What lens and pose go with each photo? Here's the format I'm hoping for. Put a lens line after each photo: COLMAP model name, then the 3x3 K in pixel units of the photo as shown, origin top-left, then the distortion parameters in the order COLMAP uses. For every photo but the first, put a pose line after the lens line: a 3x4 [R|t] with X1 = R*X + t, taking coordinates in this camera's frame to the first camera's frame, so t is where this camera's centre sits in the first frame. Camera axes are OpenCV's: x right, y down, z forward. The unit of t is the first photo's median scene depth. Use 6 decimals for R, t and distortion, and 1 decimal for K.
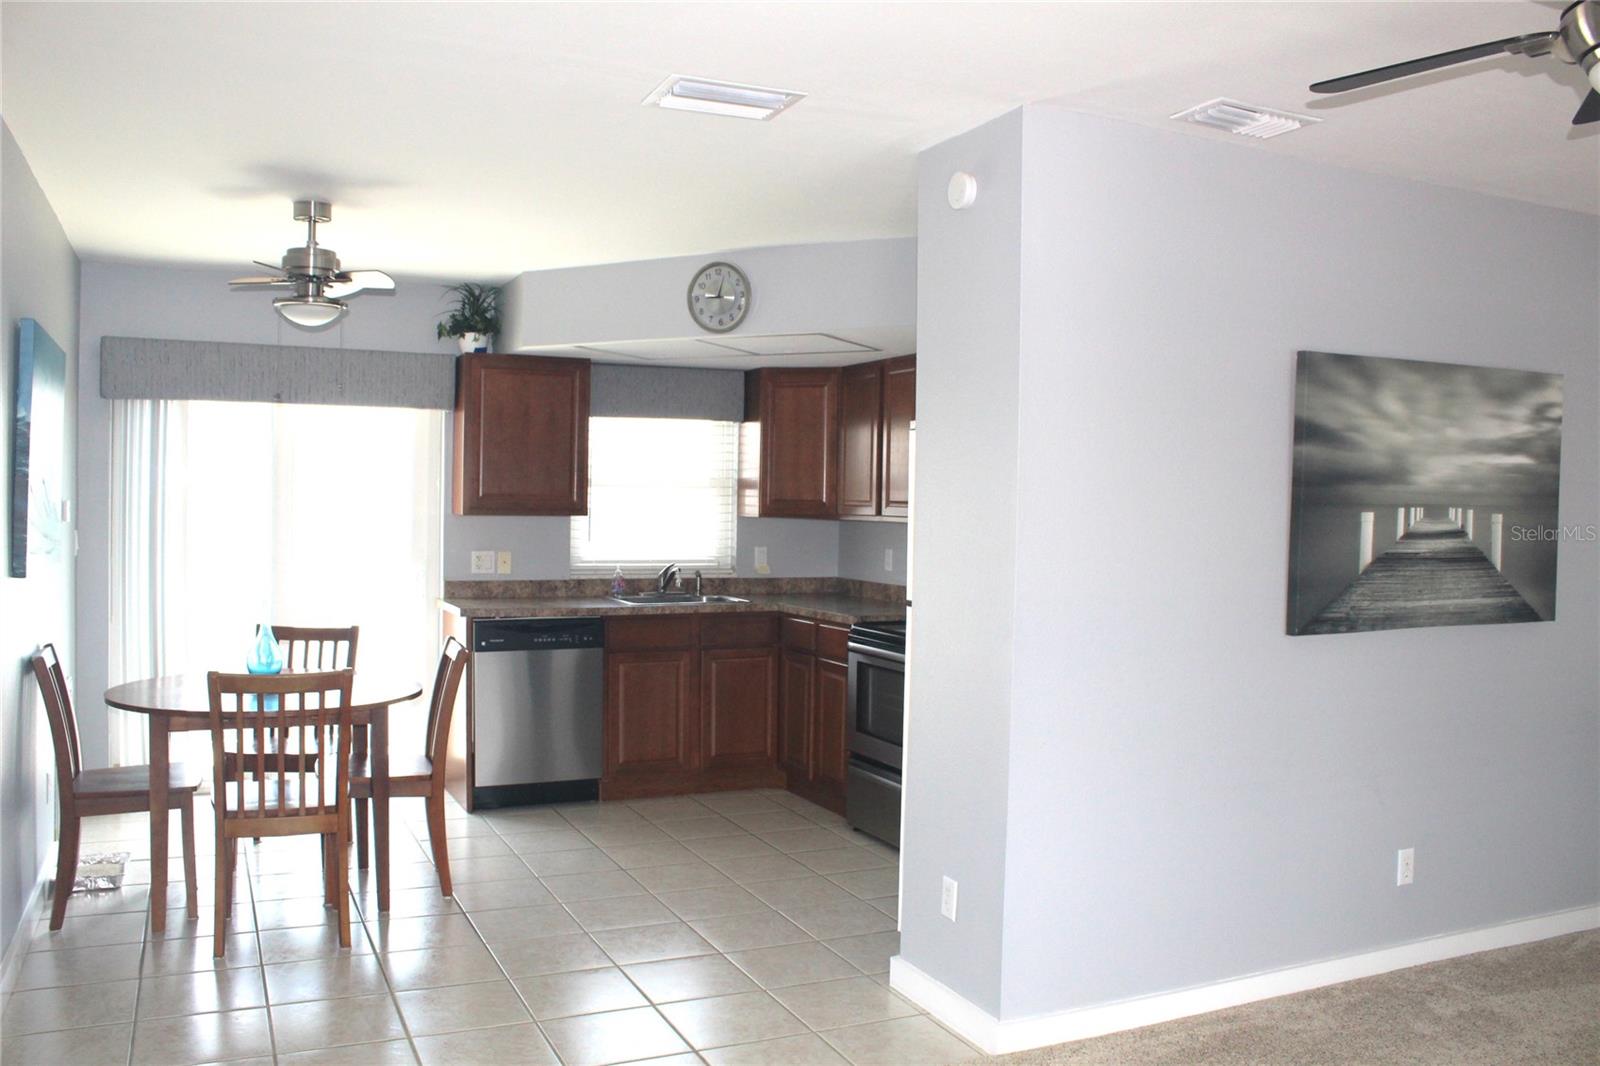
lens RADIAL K [[1337.5, 0, 794.3], [0, 1337.5, 536.3], [0, 0, 1]] dist [-0.165693, 0.149940]
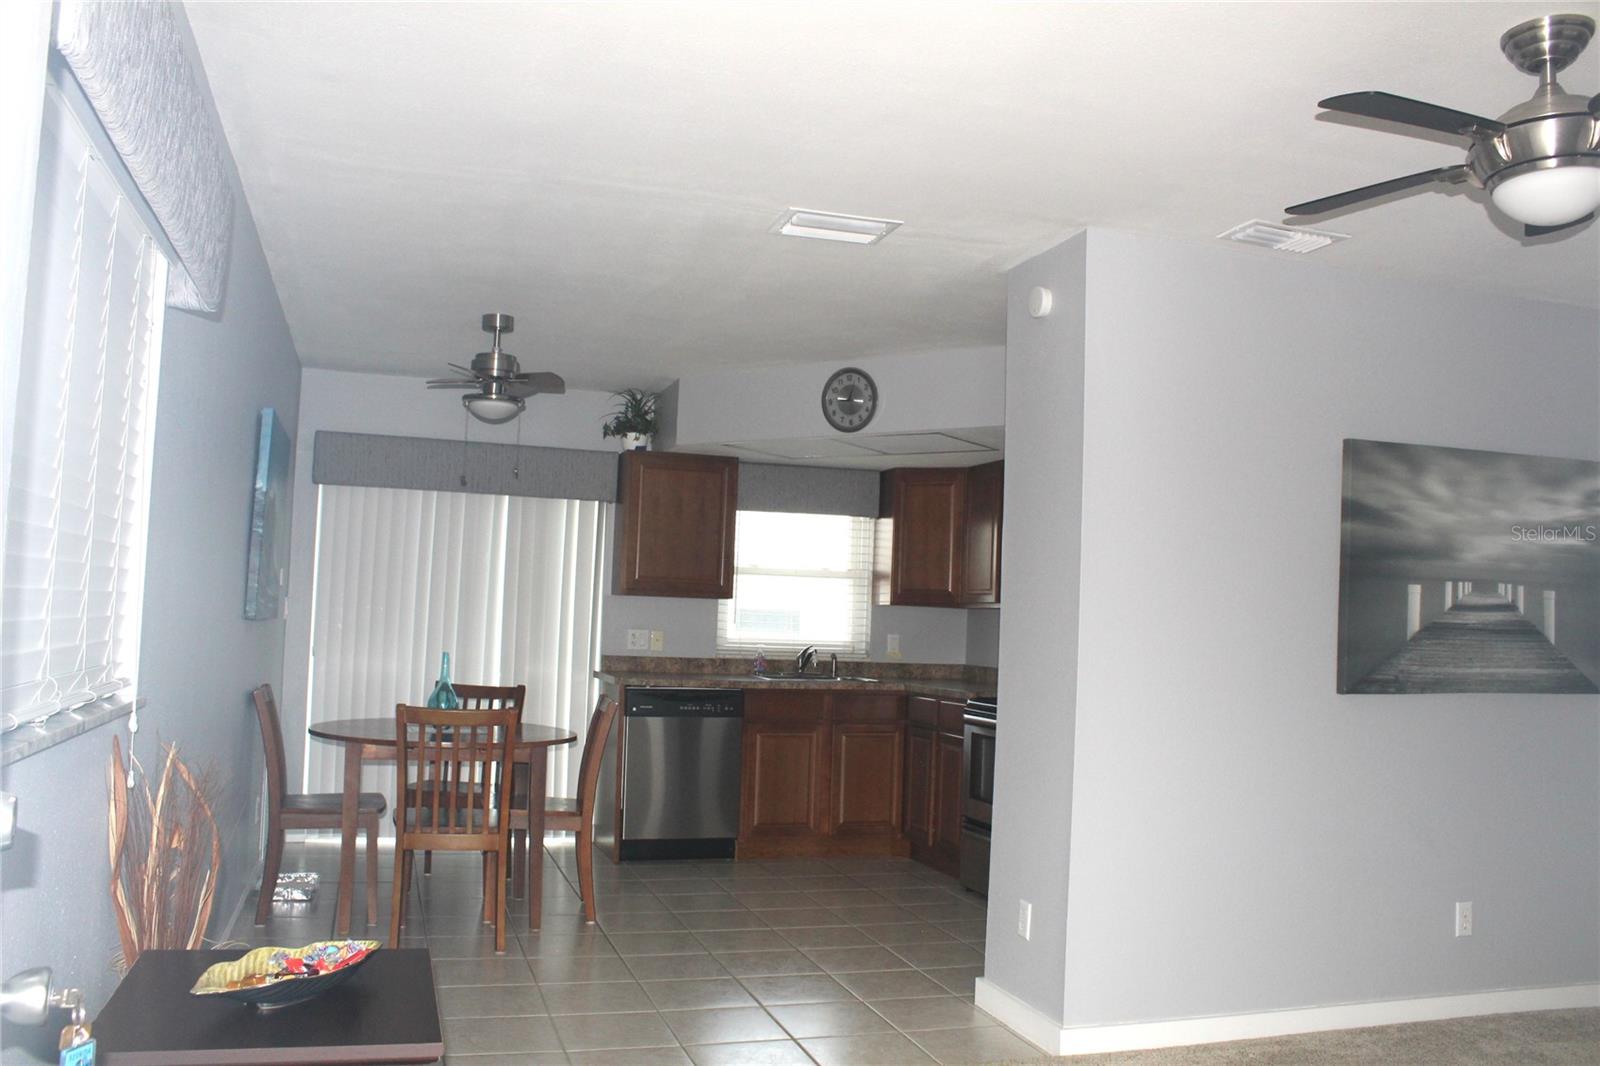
lens RADIAL K [[1342.2, 0, 795.1], [0, 1342.2, 532.9], [0, 0, 1]] dist [-0.165032, 0.148843]
pose [[0.992027, 0.011307, -0.125516, 0.051251], [-0.022908, 0.995553, -0.091370, 0.044870], [0.123925, 0.093517, 0.987875, -0.140111]]
